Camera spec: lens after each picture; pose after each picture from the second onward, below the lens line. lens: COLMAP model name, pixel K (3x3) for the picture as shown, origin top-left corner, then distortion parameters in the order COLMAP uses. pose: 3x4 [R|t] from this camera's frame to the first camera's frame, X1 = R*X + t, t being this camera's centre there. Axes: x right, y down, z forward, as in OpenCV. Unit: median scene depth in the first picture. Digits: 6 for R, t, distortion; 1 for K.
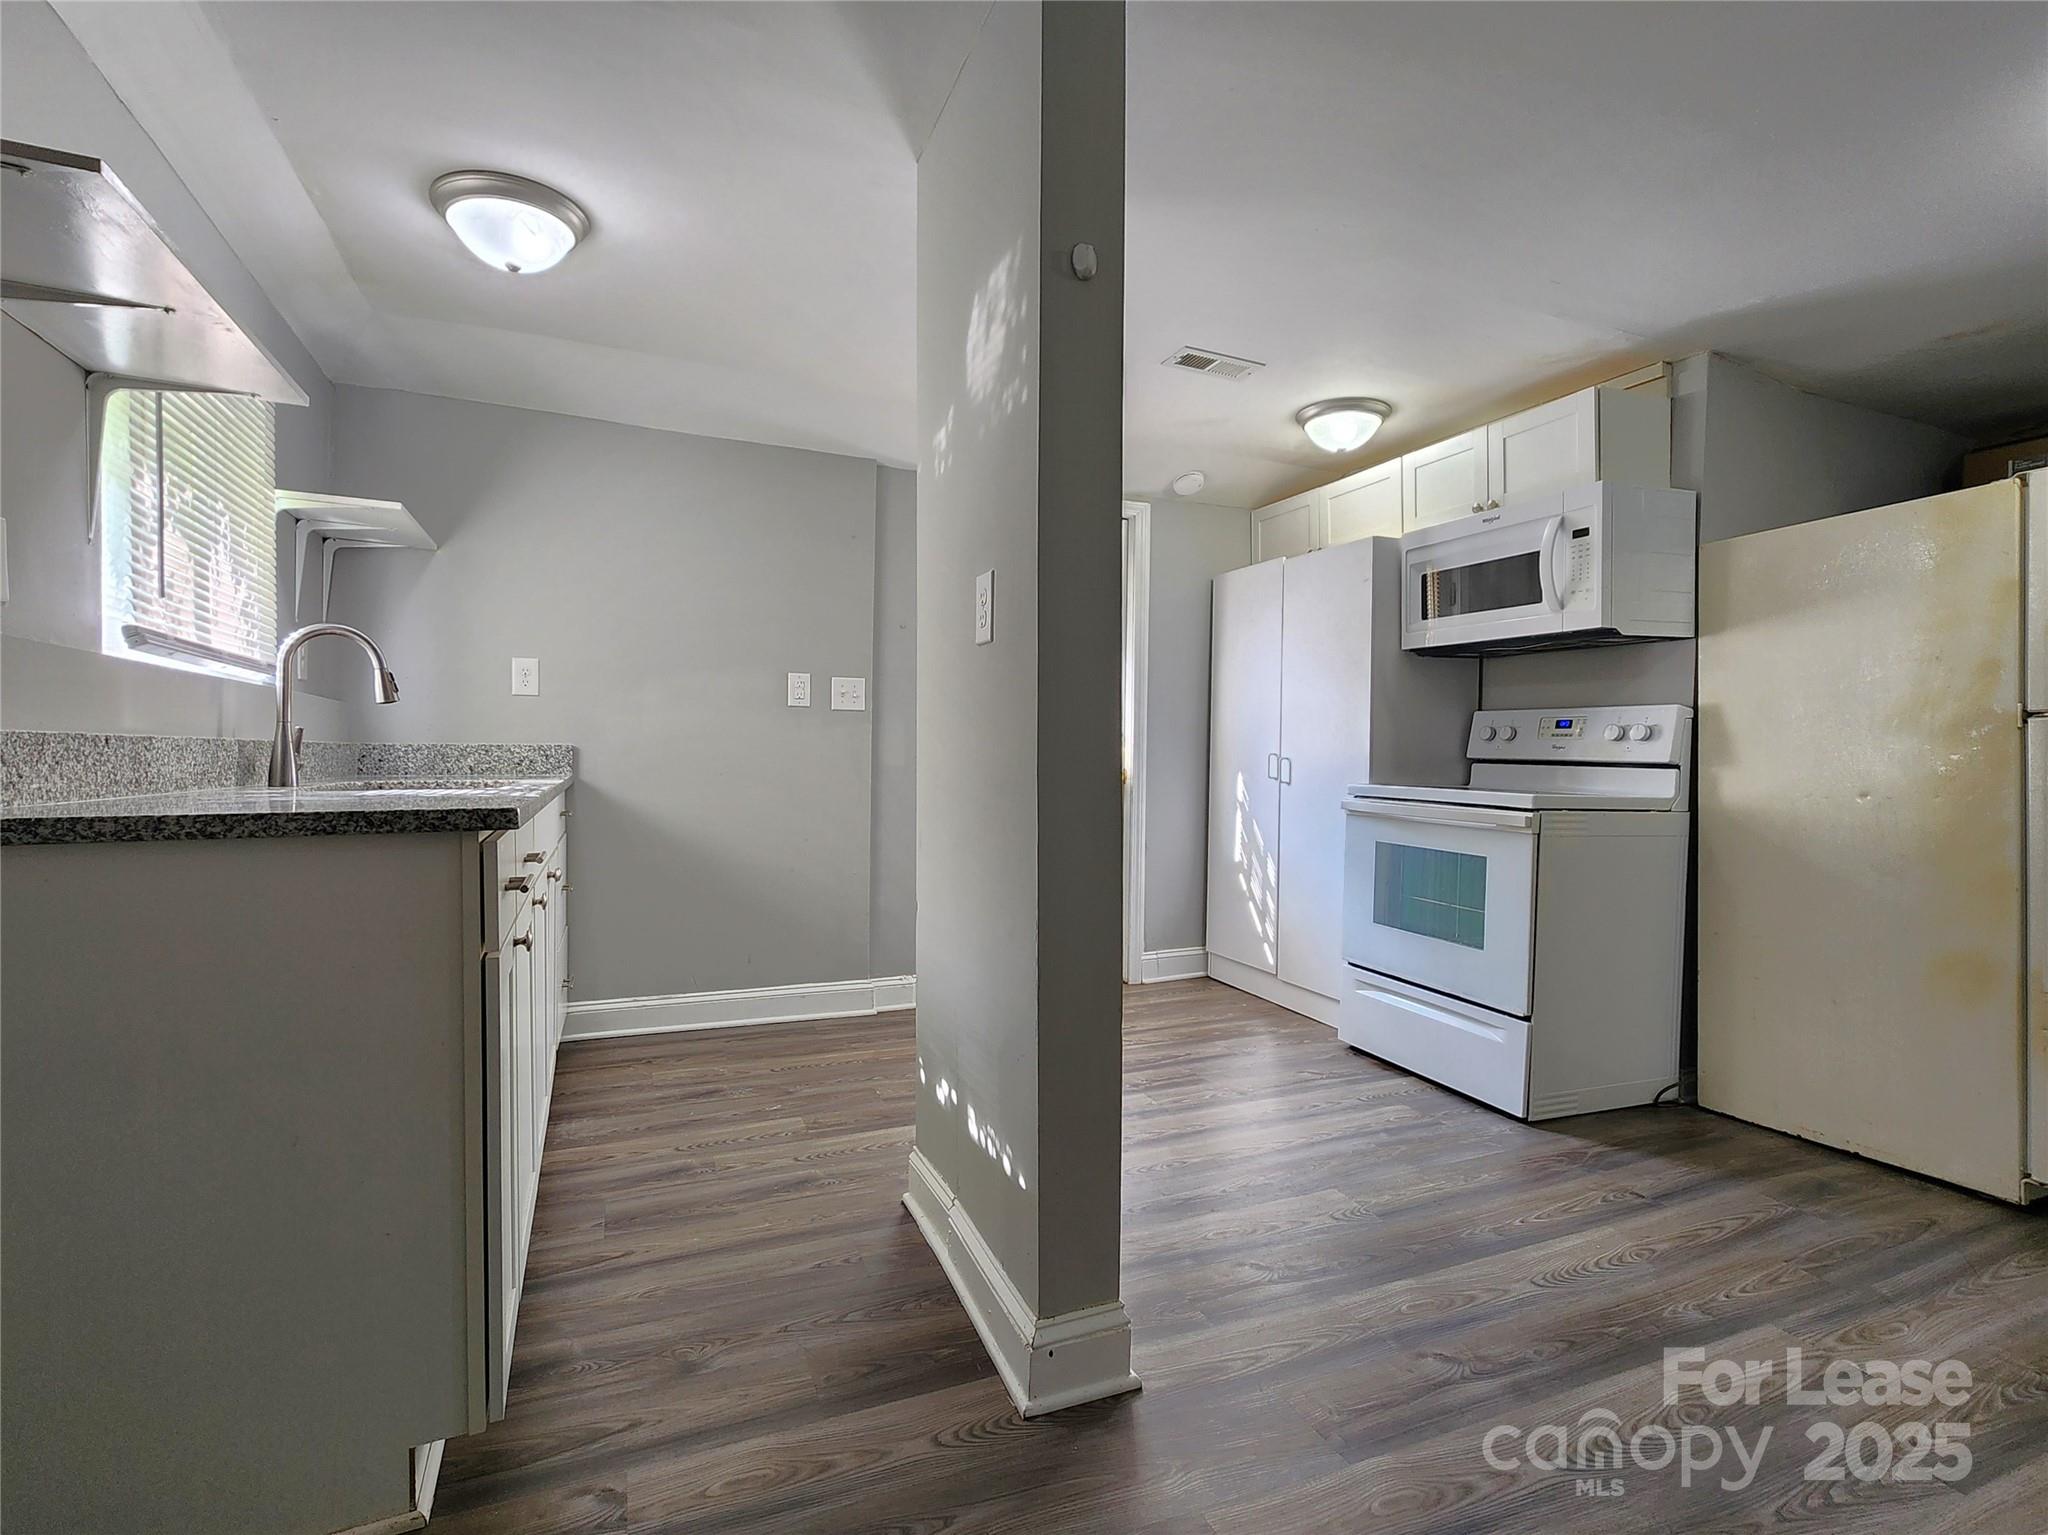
lens RADIAL K [[947.9, 0, 1026.3], [0, 947.9, 764.4], [0, 0, 1]] dist [-0.001527, 0.000666]
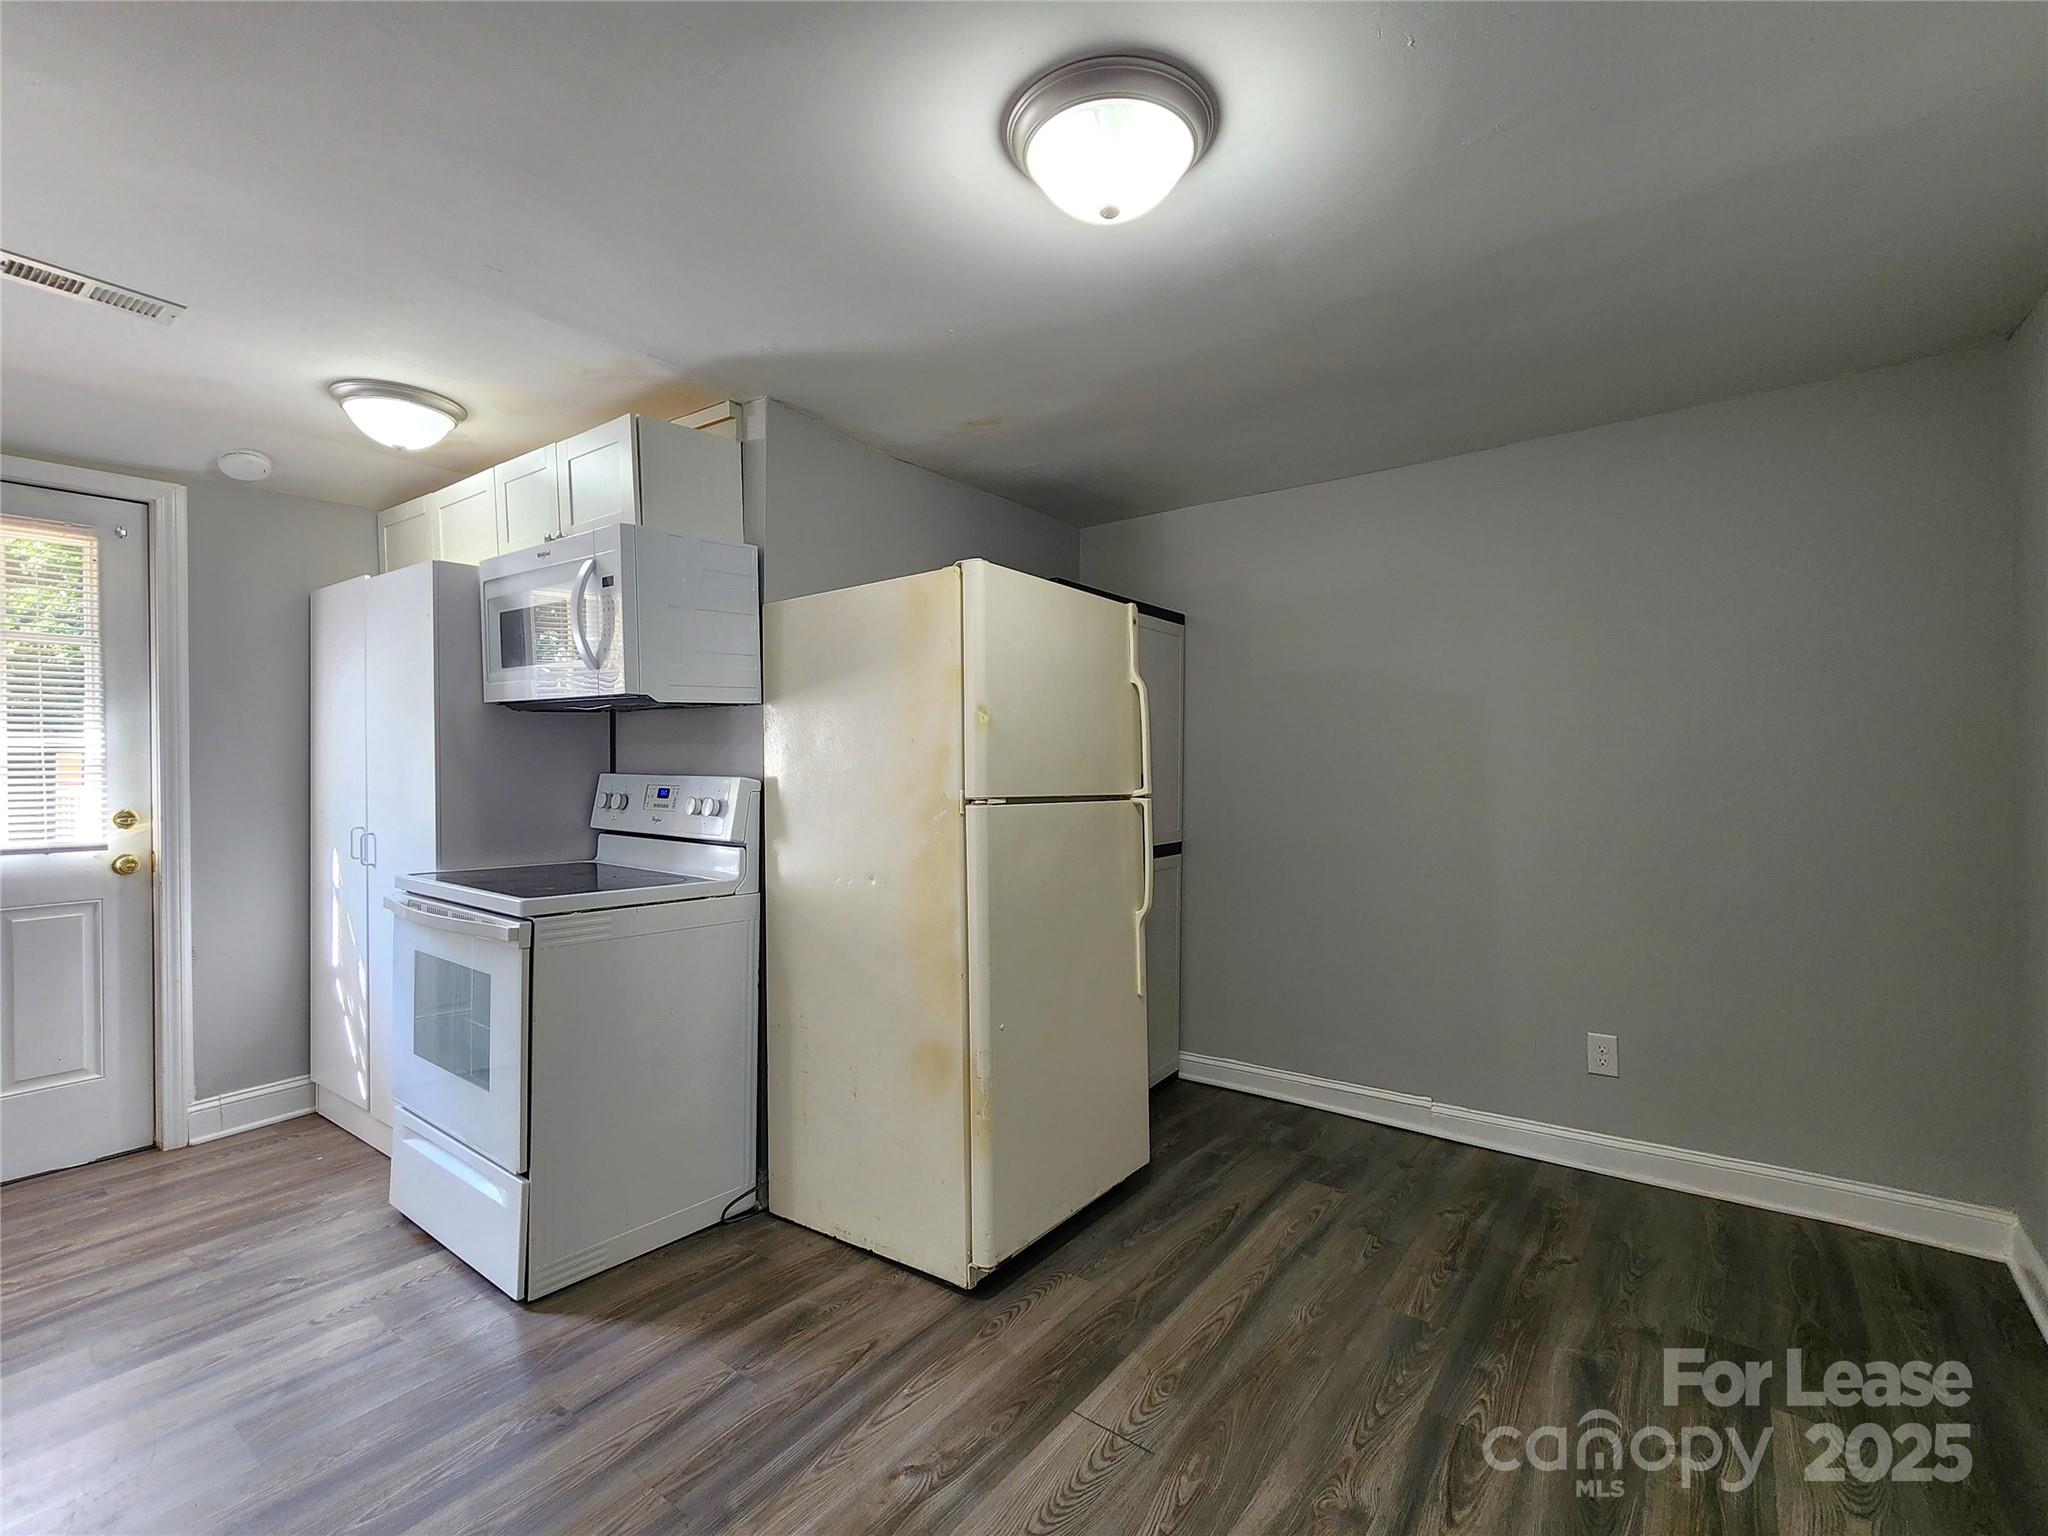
lens RADIAL K [[933.2, 0, 1024.0], [0, 933.2, 768.0], [0, 0, 1]] dist [-0.000818, 0.000119]
pose [[0.859546, -0.018150, 0.510735, 0.461075], [0.020310, 0.999793, 0.001349, -0.067726], [-0.510654, 0.009213, 0.859737, 0.086113]]
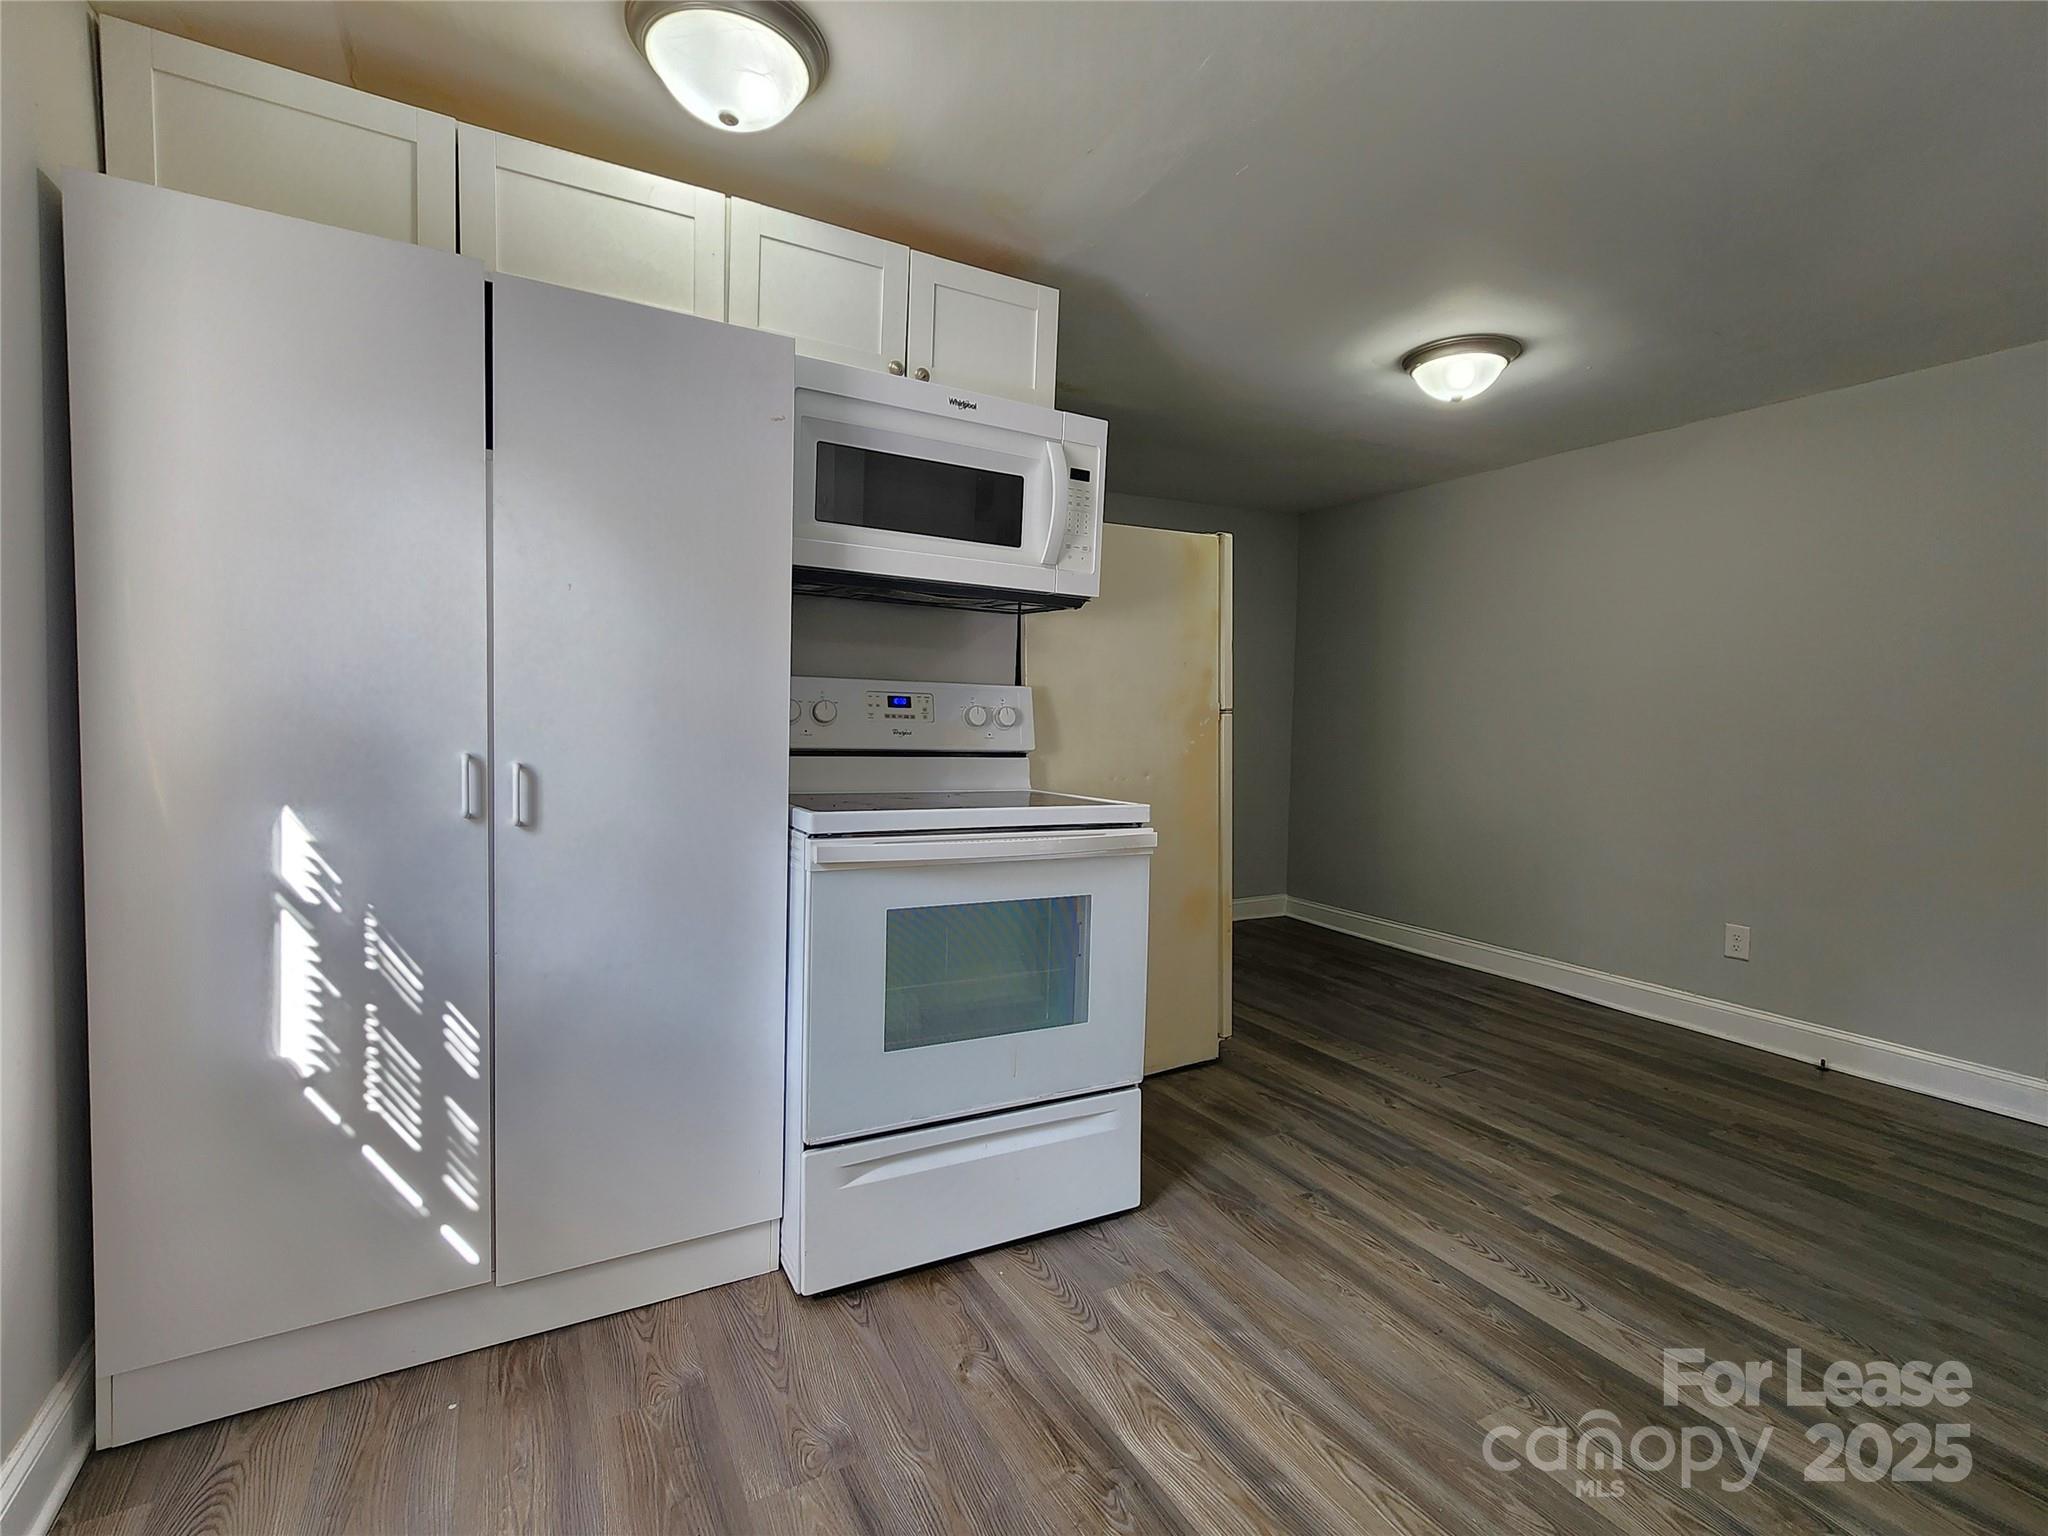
lens RADIAL K [[947.9, 0, 1026.3], [0, 947.9, 764.9], [0, 0, 1]] dist [-0.001527, 0.000666]
pose [[-0.113226, -0.072506, 0.990920, -0.221087], [-0.012661, 0.997358, 0.071531, -0.053350], [-0.993489, -0.004447, -0.113845, 1.104019]]
